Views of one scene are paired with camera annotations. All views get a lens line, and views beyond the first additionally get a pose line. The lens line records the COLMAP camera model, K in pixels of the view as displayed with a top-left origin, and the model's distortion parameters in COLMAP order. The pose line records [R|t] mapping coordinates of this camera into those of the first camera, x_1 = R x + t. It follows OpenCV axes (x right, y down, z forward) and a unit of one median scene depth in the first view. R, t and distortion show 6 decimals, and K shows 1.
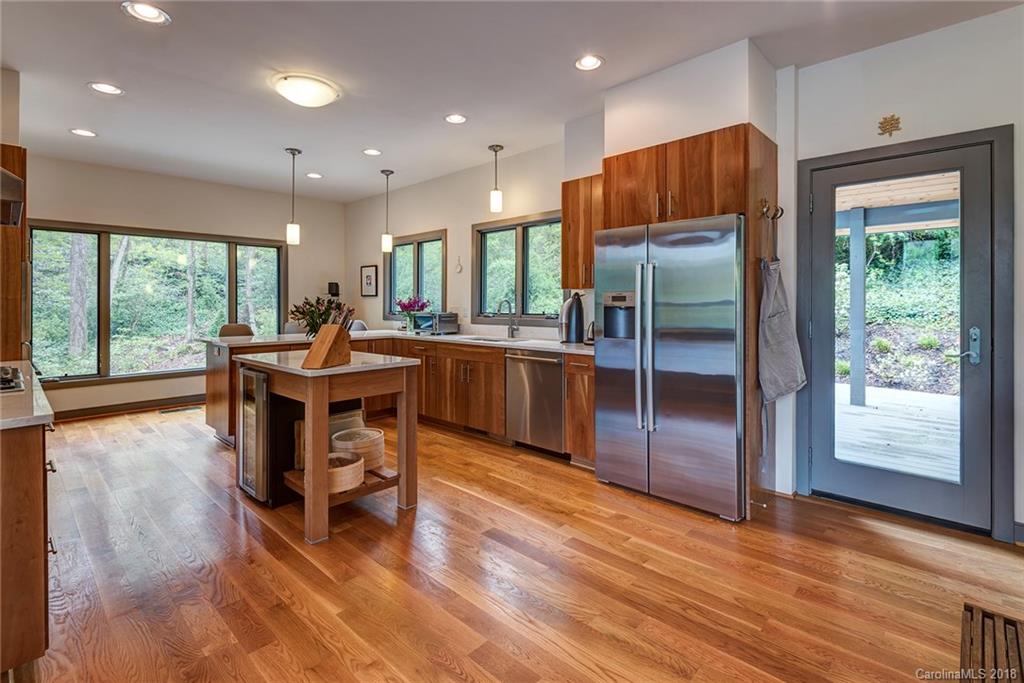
lens RADIAL K [[478.7, 0, 516.5], [0, 478.7, 302.2], [0, 0, 1]] dist [0.015881, -0.008477]
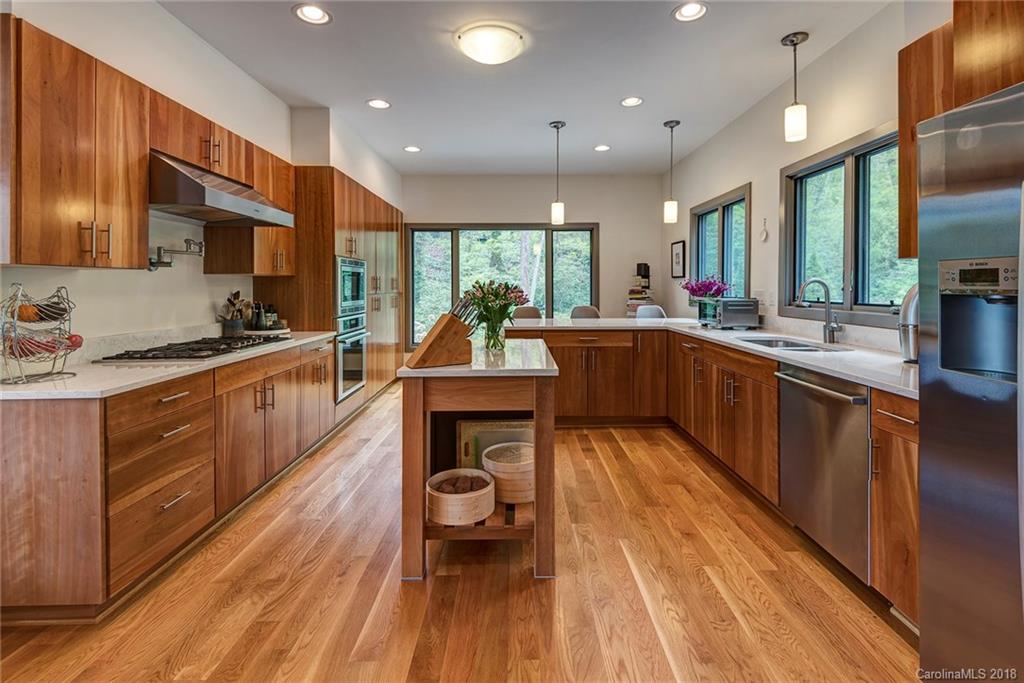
lens RADIAL K [[478.7, 0, 522.2], [0, 478.7, 286.5], [0, 0, 1]] dist [0.015881, -0.008477]
pose [[0.692438, -0.000630, -0.721477, 0.190865], [0.004997, 0.999980, 0.003923, -0.001544], [0.721460, -0.006321, 0.692428, 0.353015]]
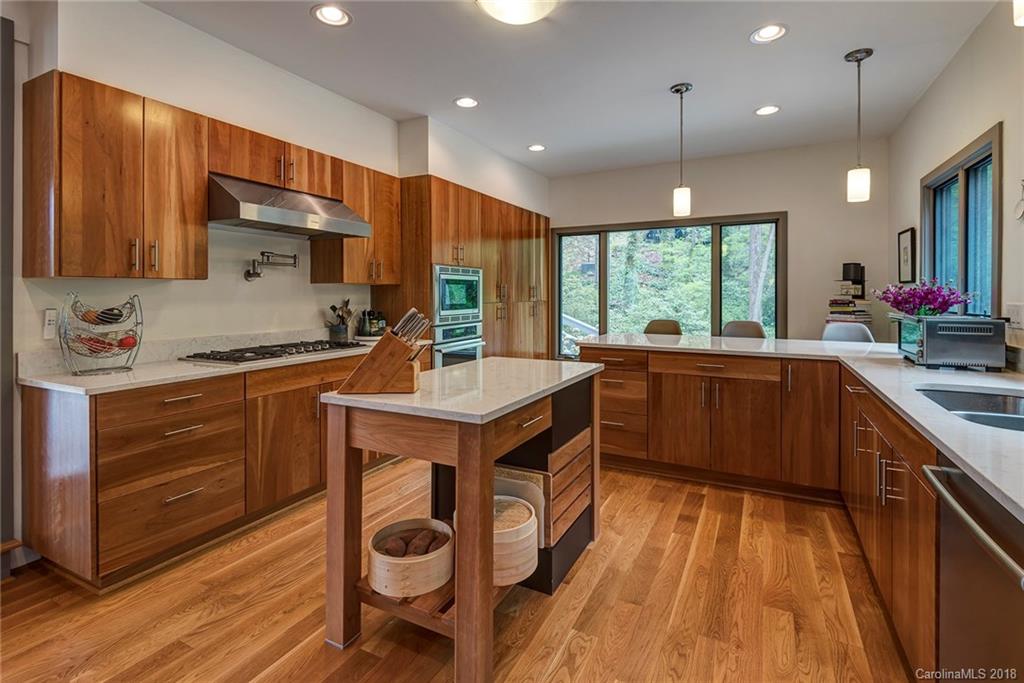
lens RADIAL K [[478.7, 0, 524.6], [0, 478.7, 291.8], [0, 0, 1]] dist [0.015881, -0.008477]
pose [[0.279203, -0.003352, -0.960226, 0.202660], [0.004010, 0.999989, -0.002325, -0.002619], [0.960224, -0.003201, 0.279213, 0.659129]]
